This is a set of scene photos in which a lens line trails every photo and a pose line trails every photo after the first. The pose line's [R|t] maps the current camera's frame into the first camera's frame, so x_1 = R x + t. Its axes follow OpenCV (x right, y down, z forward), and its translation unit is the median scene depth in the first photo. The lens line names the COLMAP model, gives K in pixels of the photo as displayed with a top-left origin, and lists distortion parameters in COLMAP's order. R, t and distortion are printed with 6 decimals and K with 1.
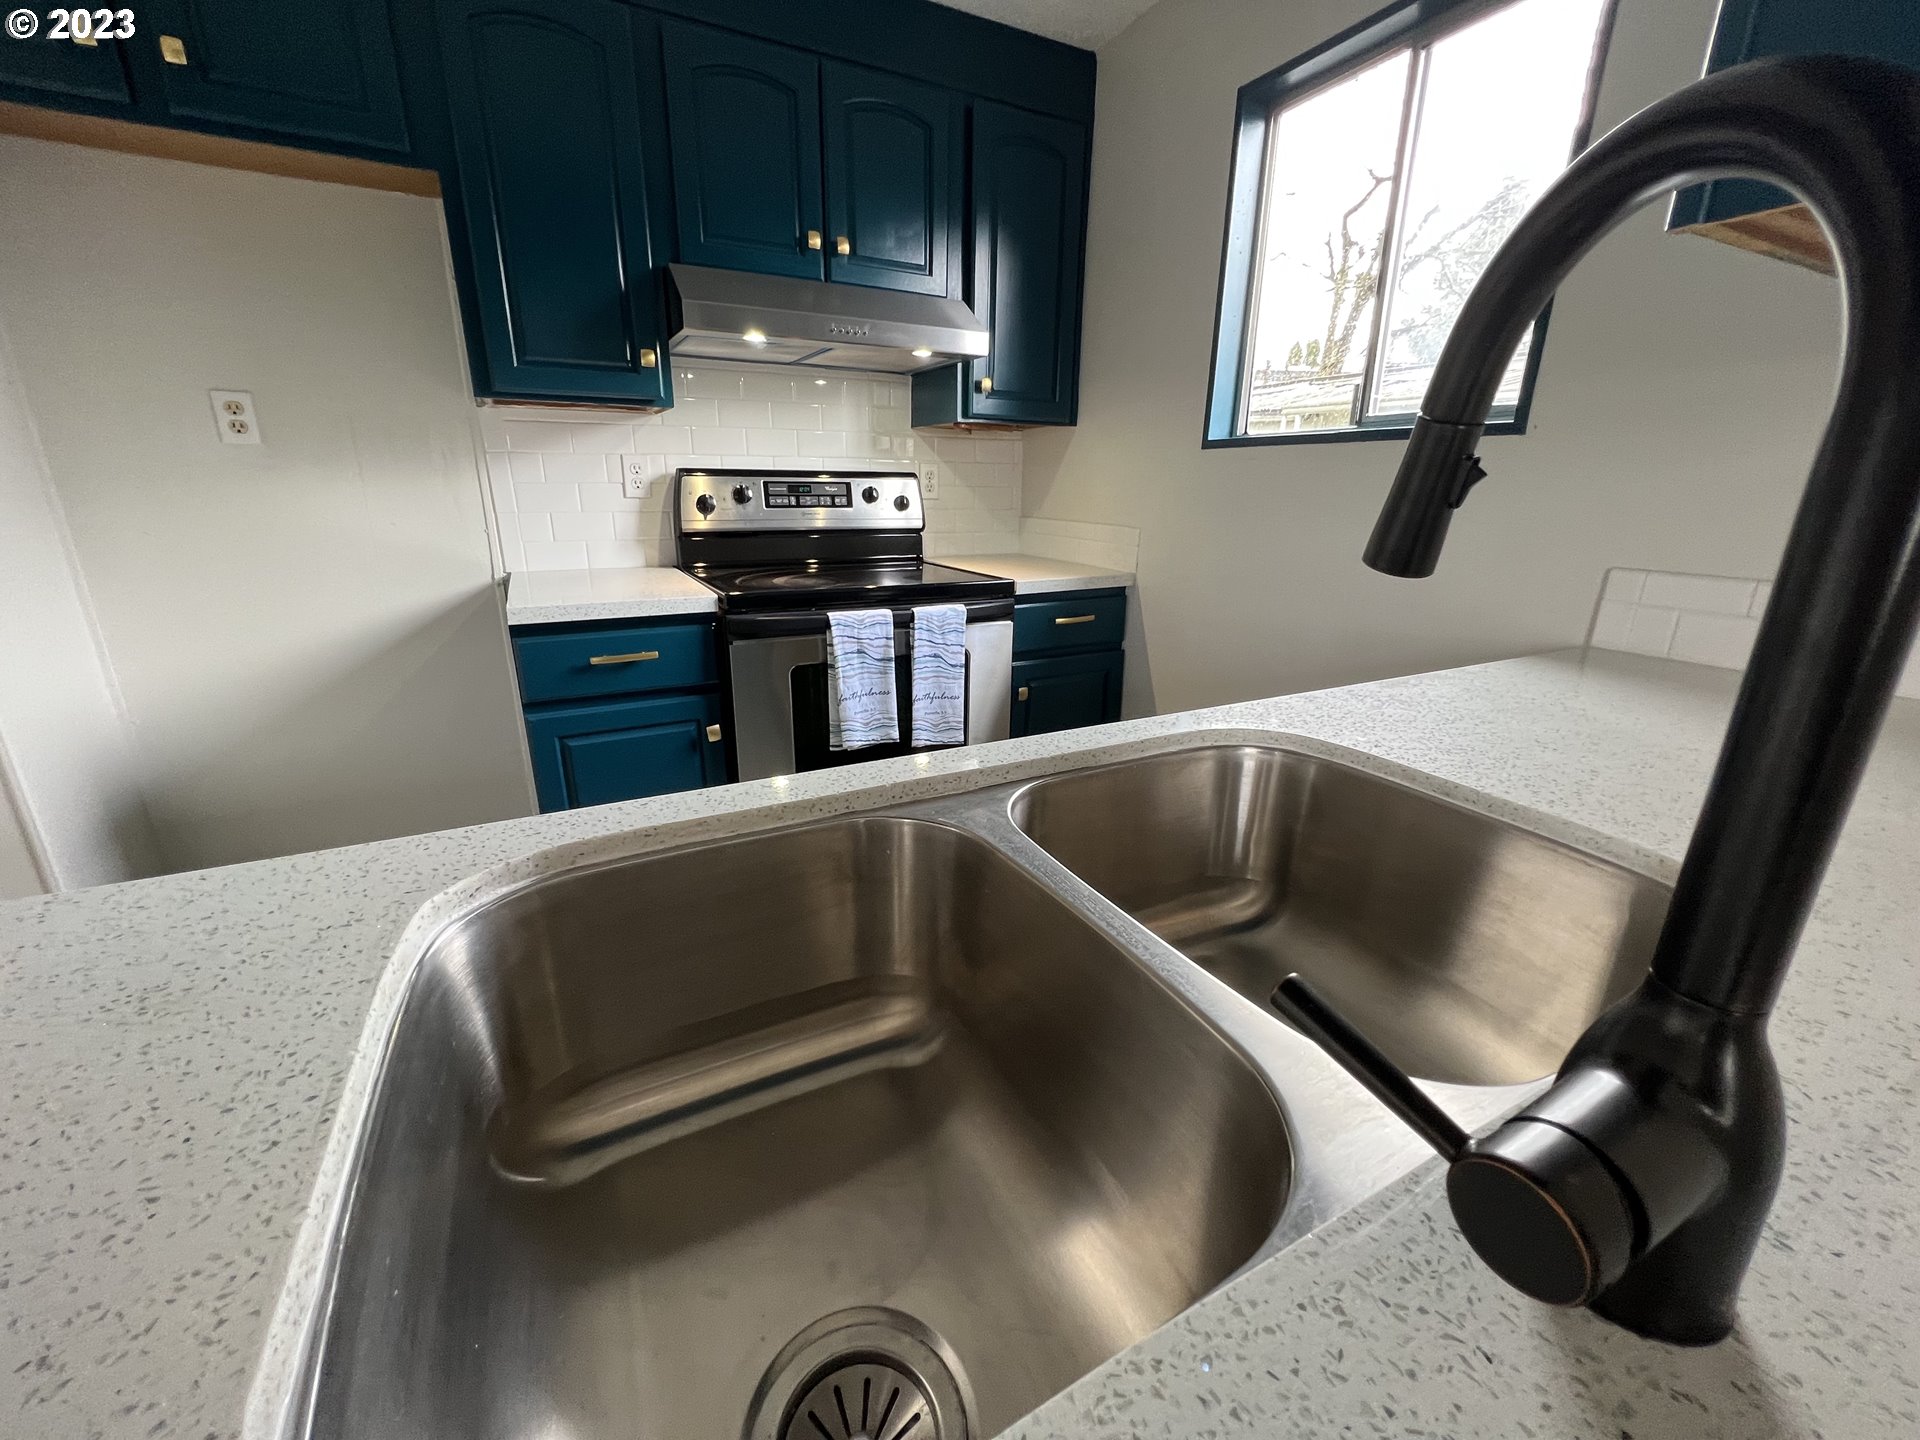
lens RADIAL K [[769.2, 0, 960.0], [0, 769.2, 720.0], [0, 0, 1]] dist [-0.000268, -0.000411]
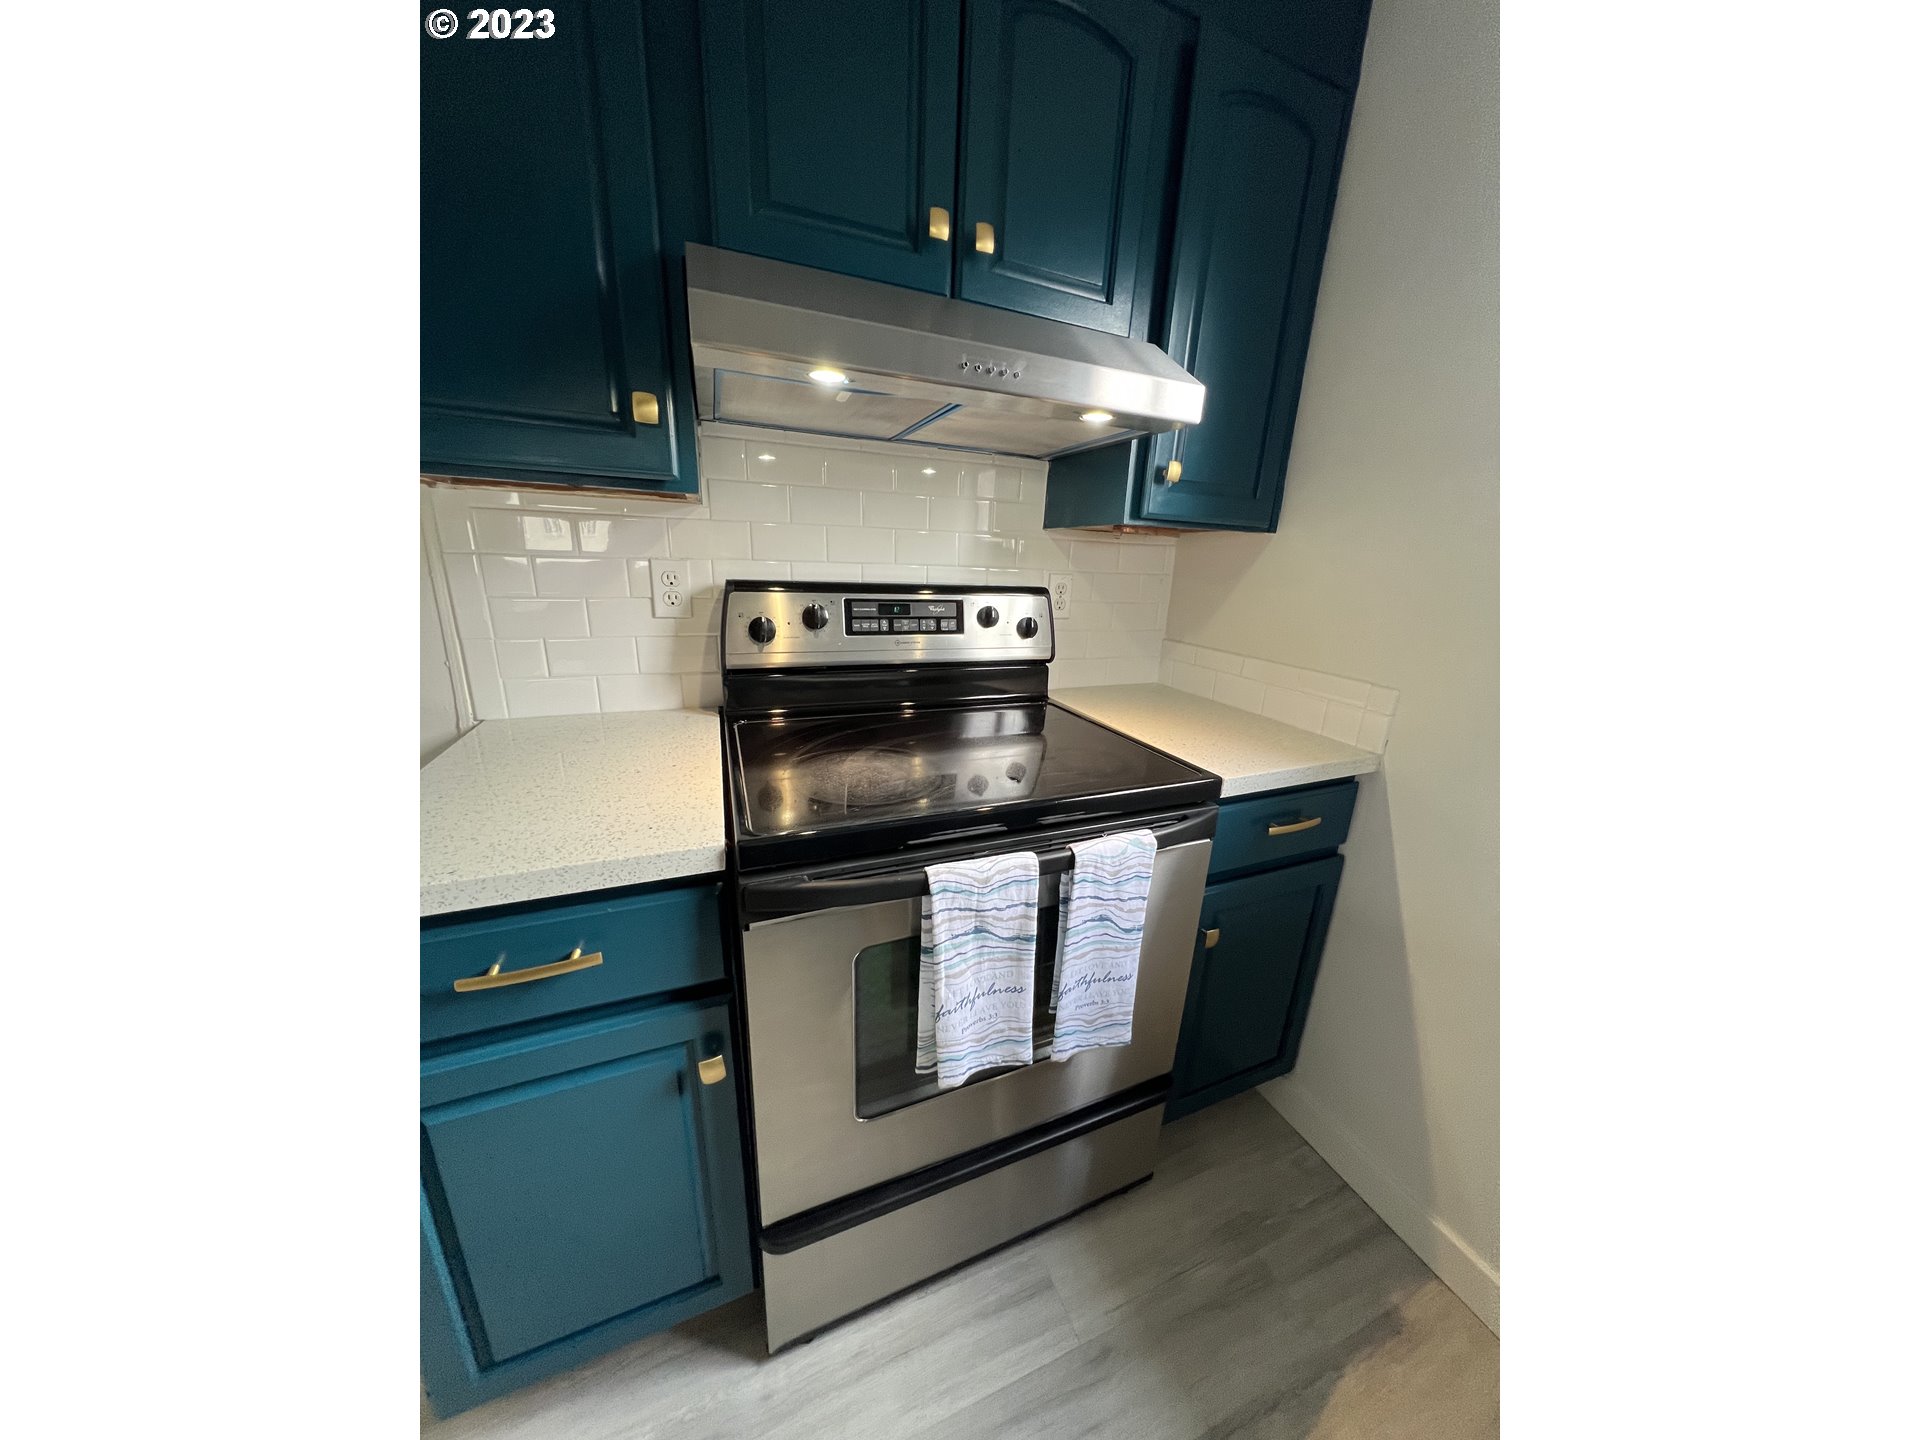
lens RADIAL K [[577.2, 0, 963.8], [0, 577.2, 716.9], [0, 0, 1]] dist [-0.000141, -0.000013]
pose [[0.995207, 0.052349, -0.082596, -0.097915], [-0.055008, 0.998027, -0.030260, -0.197114], [0.080849, 0.034659, 0.996124, 0.491354]]
